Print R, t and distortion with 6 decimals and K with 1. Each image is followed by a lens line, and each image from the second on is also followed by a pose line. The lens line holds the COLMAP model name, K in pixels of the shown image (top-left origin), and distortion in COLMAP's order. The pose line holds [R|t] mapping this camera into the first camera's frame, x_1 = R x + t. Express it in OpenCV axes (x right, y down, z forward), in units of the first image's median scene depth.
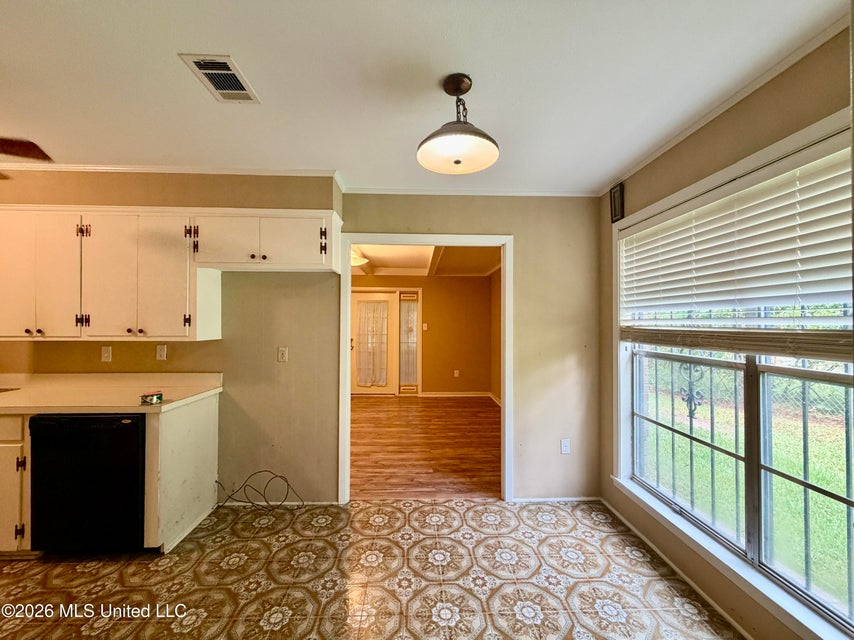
lens RADIAL K [[349.7, 0, 430.1], [0, 349.7, 319.5], [0, 0, 1]] dist [0.001092, -0.000488]
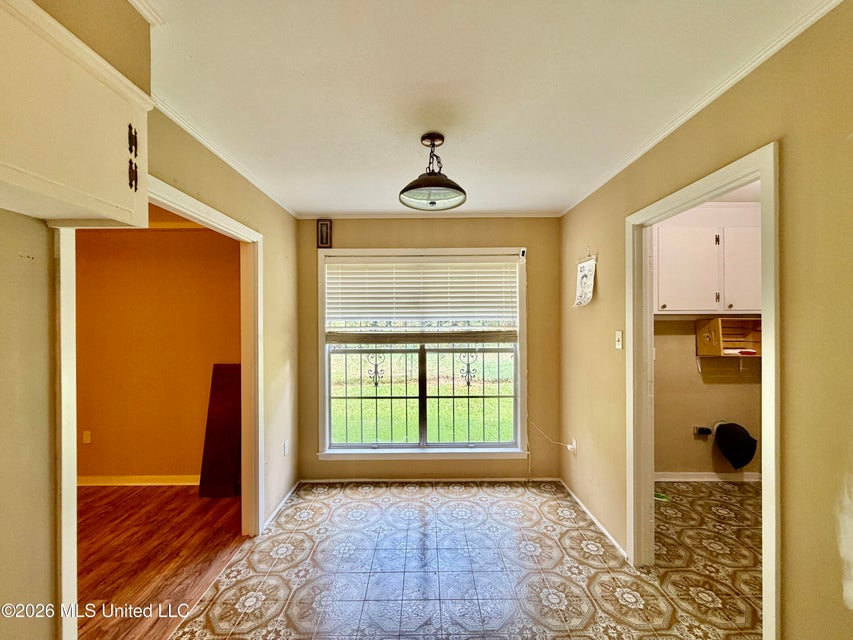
lens RADIAL K [[349.3, 0, 421.4], [0, 349.3, 315.9], [0, 0, 1]] dist [0.001092, -0.000488]
pose [[0.034092, -0.004926, 0.999407, -0.715122], [-0.005535, 0.999972, 0.005118, -0.047180], [-0.999403, -0.005707, 0.034064, 0.610474]]
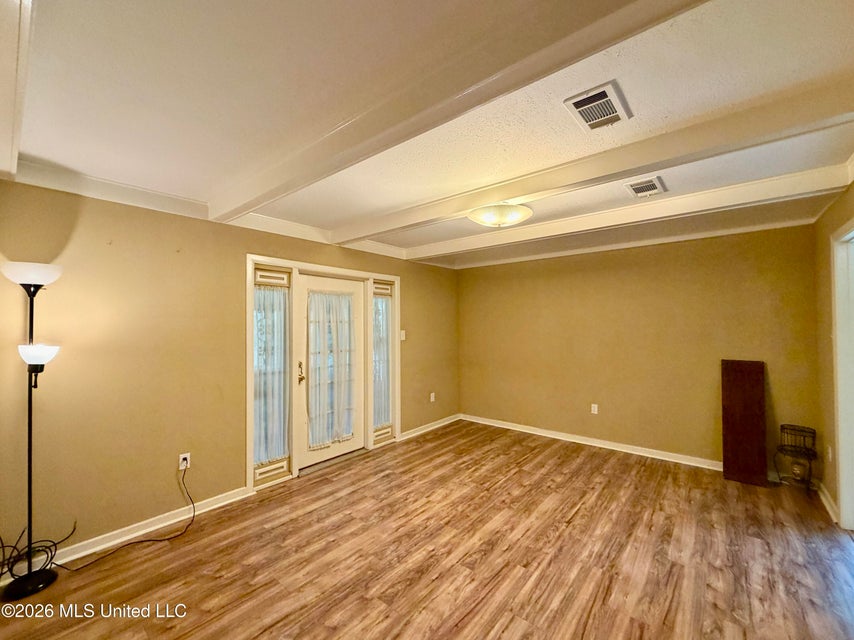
lens RADIAL K [[349.7, 0, 438.9], [0, 349.7, 323.4], [0, 0, 1]] dist [0.001092, -0.000488]
pose [[0.658021, -0.003270, 0.752993, -1.273584], [-0.002119, 0.999979, 0.006193, -0.017679], [-0.752997, -0.005671, 0.658000, 1.348635]]
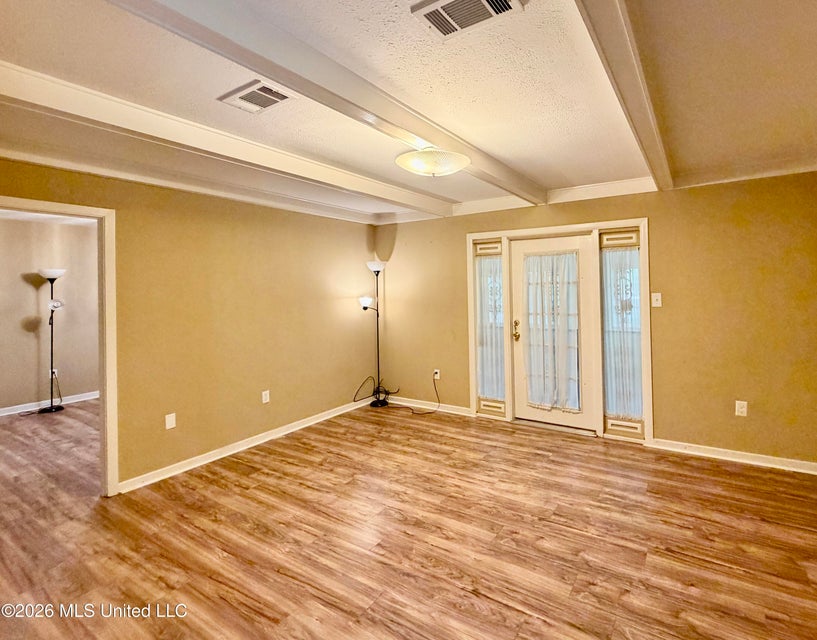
lens RADIAL K [[398.8, 0, 465.6], [0, 398.8, 281.5], [0, 0, 1]] dist [-0.001719, 0.000576]
pose [[0.847826, -0.025711, -0.529651, 0.140693], [0.026367, 0.999632, -0.006319, -0.019820], [0.529619, -0.008608, 0.848192, 1.083553]]
